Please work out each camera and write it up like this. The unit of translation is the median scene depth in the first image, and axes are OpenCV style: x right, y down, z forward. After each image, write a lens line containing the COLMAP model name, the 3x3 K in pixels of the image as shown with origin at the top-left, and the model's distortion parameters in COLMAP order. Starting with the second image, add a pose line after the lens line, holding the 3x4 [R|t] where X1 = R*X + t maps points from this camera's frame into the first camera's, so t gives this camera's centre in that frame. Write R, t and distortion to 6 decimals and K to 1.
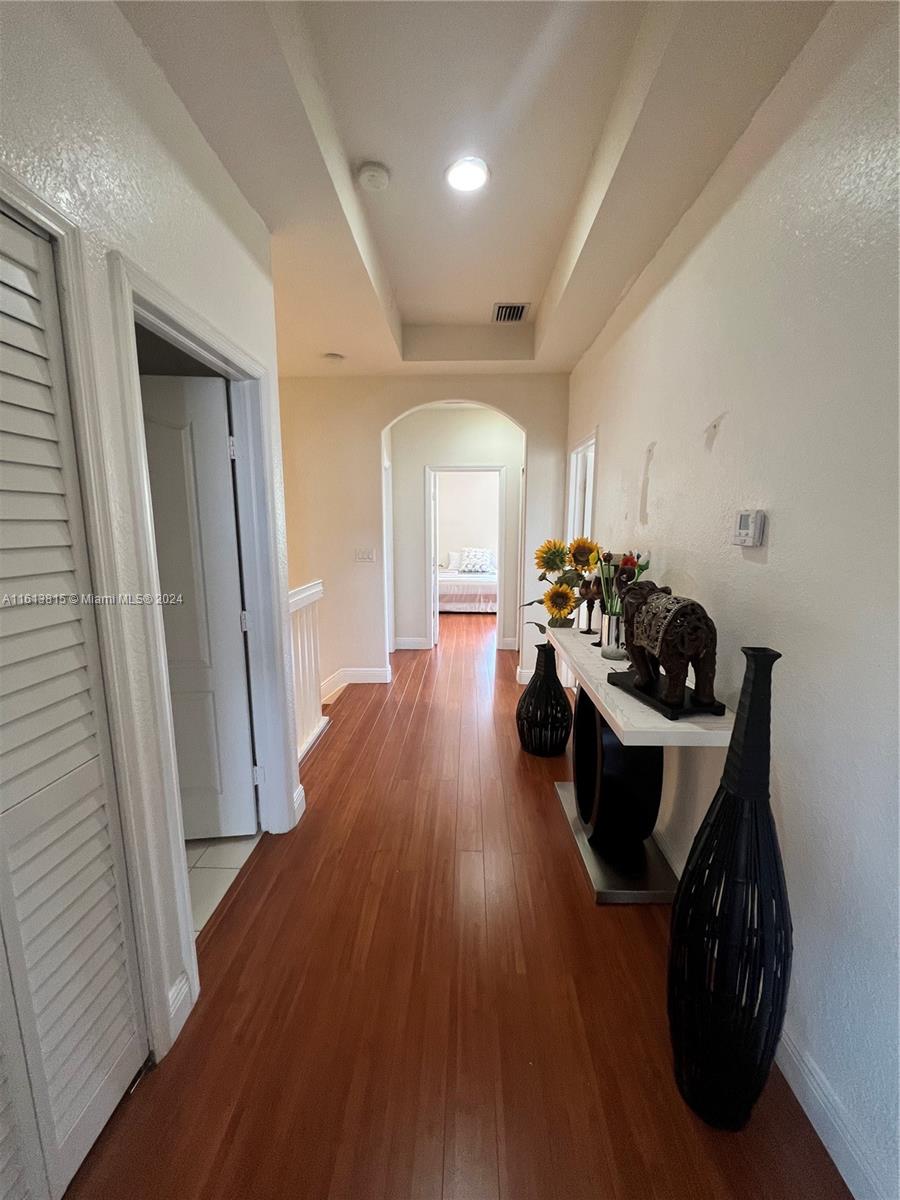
lens RADIAL K [[478.2, 0, 451.5], [0, 478.2, 603.7], [0, 0, 1]] dist [0.001826, 0.000104]
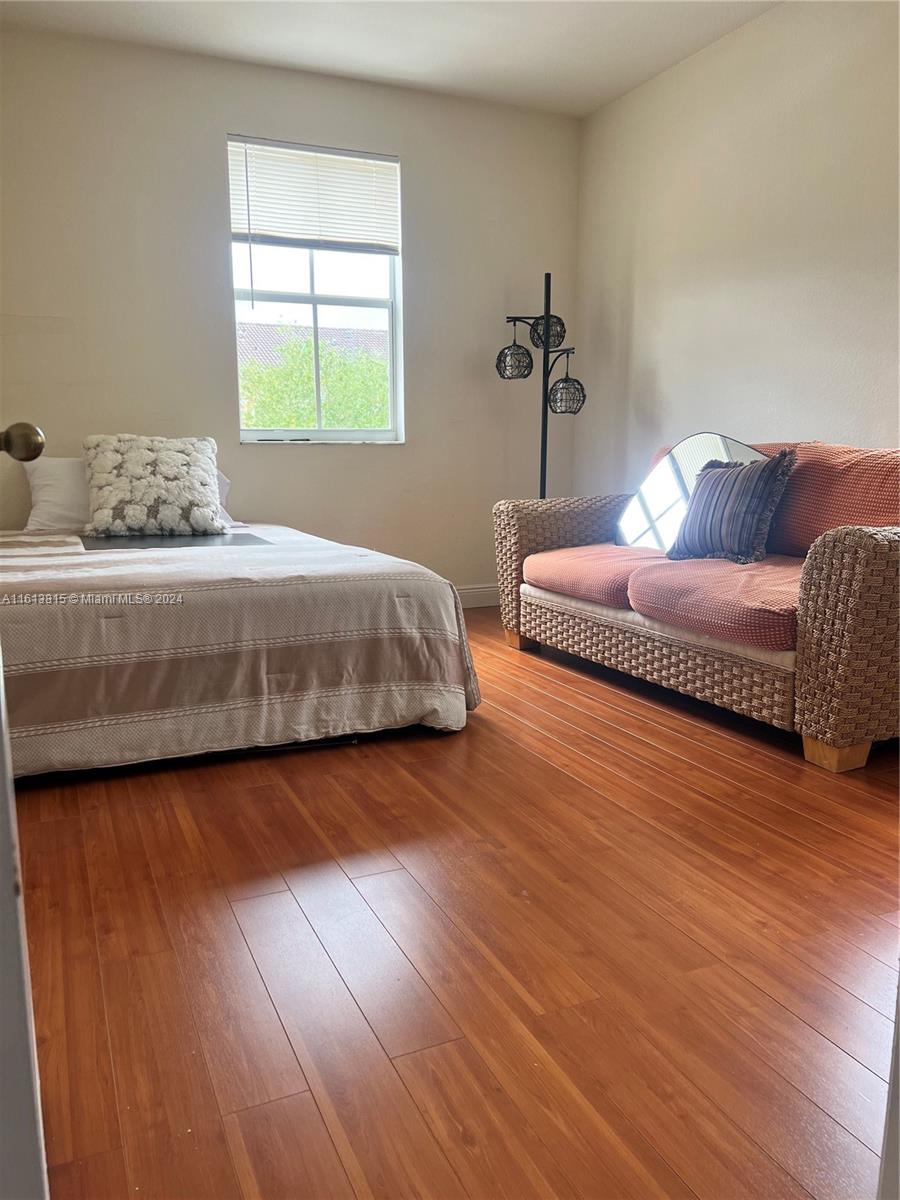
lens RADIAL K [[900.8, 0, 450.4], [0, 900.8, 601.0], [0, 0, 1]] dist [0.005275, 0.000772]
pose [[0.890948, -0.083552, 0.446352, -0.023834], [0.079666, 0.996442, 0.027503, -0.038936], [-0.447062, 0.011056, 0.894435, 0.600423]]
